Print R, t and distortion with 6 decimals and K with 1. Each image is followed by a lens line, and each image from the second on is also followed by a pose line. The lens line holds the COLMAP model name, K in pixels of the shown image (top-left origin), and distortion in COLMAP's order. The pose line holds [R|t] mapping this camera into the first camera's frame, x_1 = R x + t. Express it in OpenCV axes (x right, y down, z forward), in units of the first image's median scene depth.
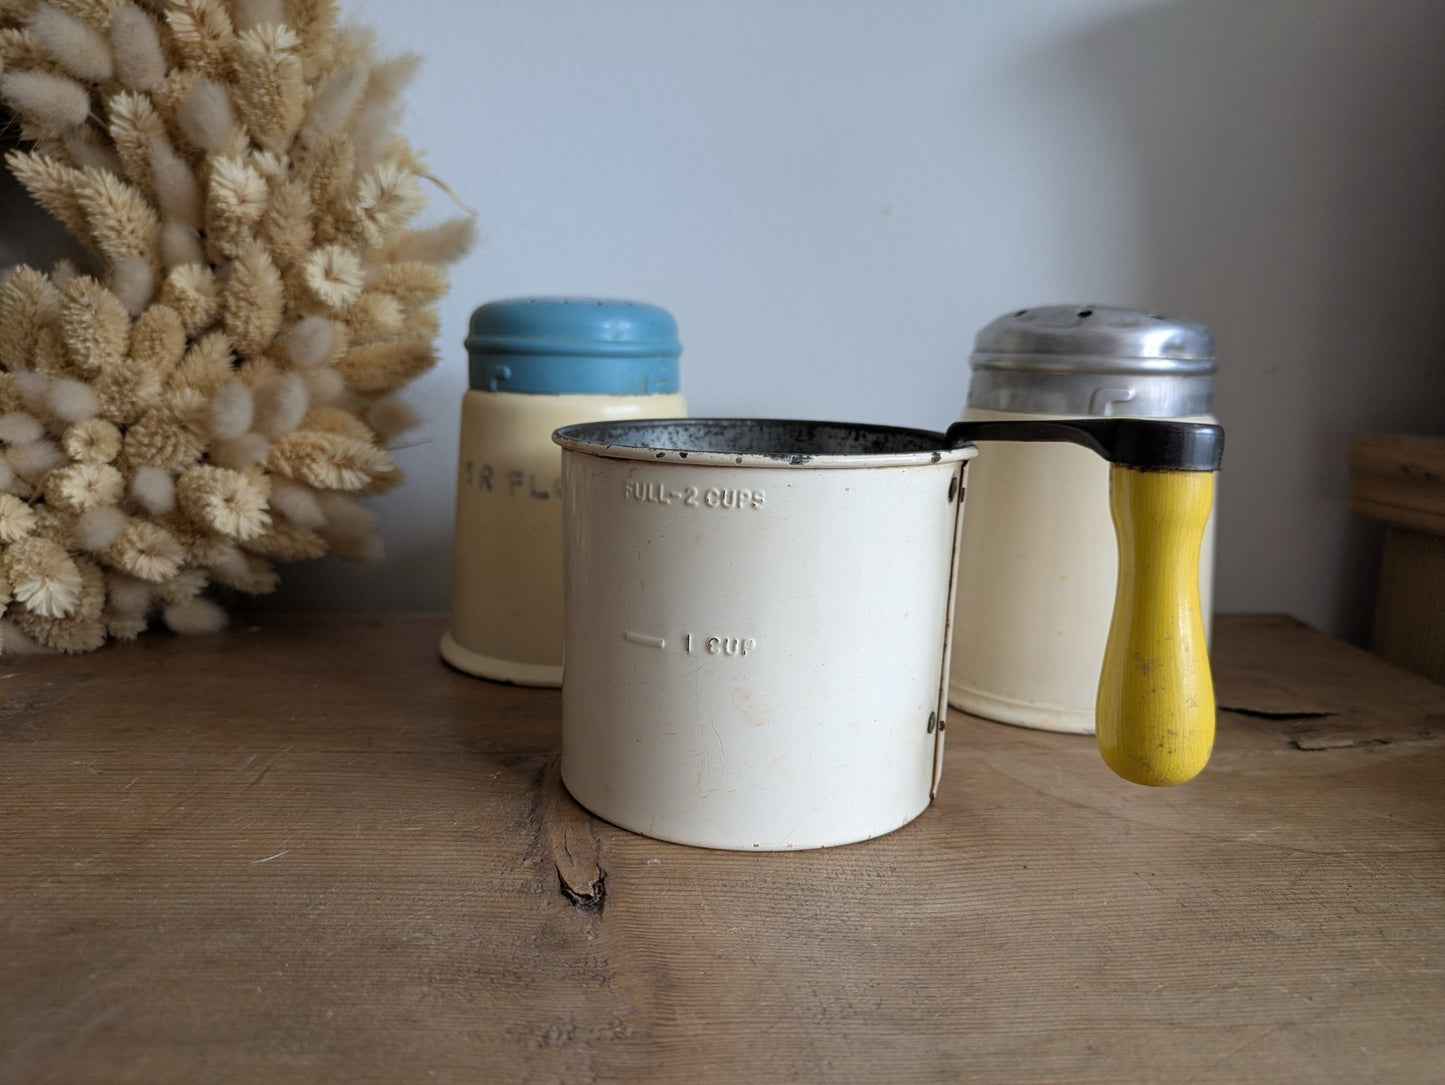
lens RADIAL K [[1110.6, 0, 704.6], [0, 1110.6, 574.2], [0, 0, 1]] dist [0.004585, -0.016982]
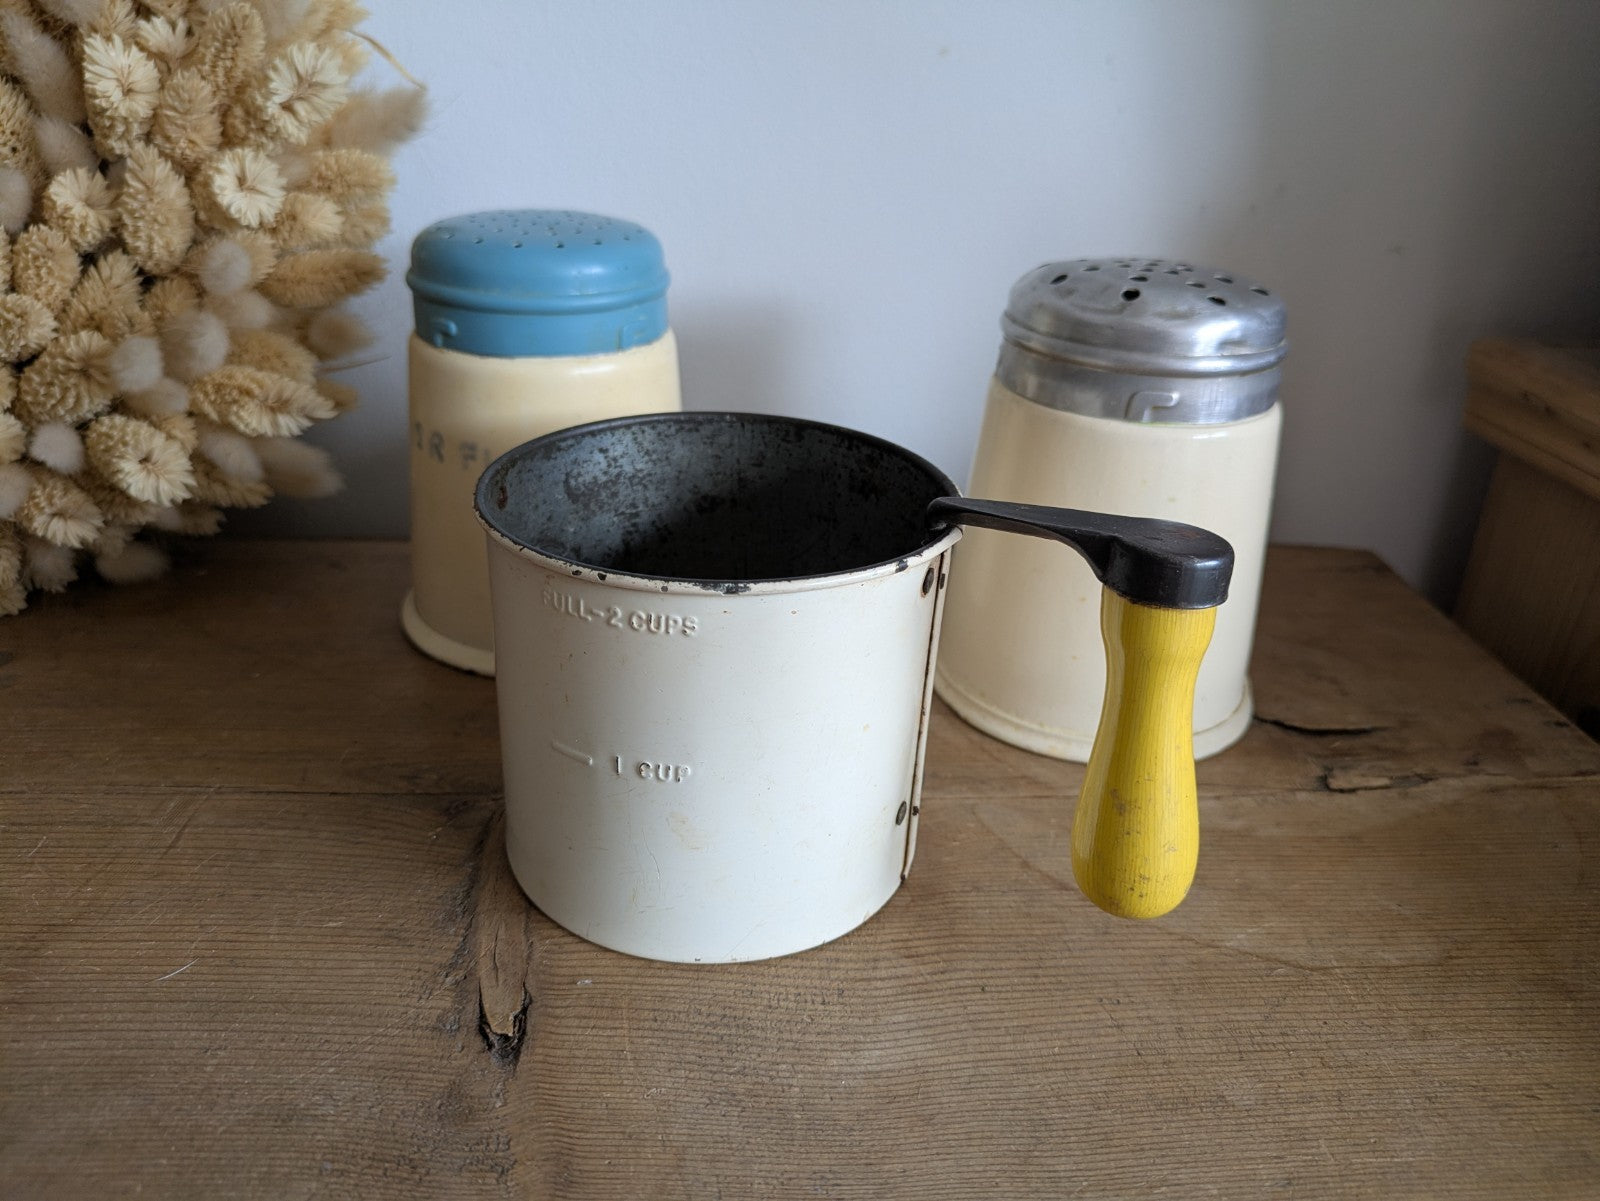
lens RADIAL K [[1229.7, 0, 791.9], [0, 1229.7, 572.5], [0, 0, 1]] dist [0.004585, -0.016982]
pose [[0.999841, 0.017741, -0.001562, 0.084178], [-0.016956, 0.975061, 0.221287, -0.209792], [0.005449, -0.221226, 0.975207, 0.045110]]
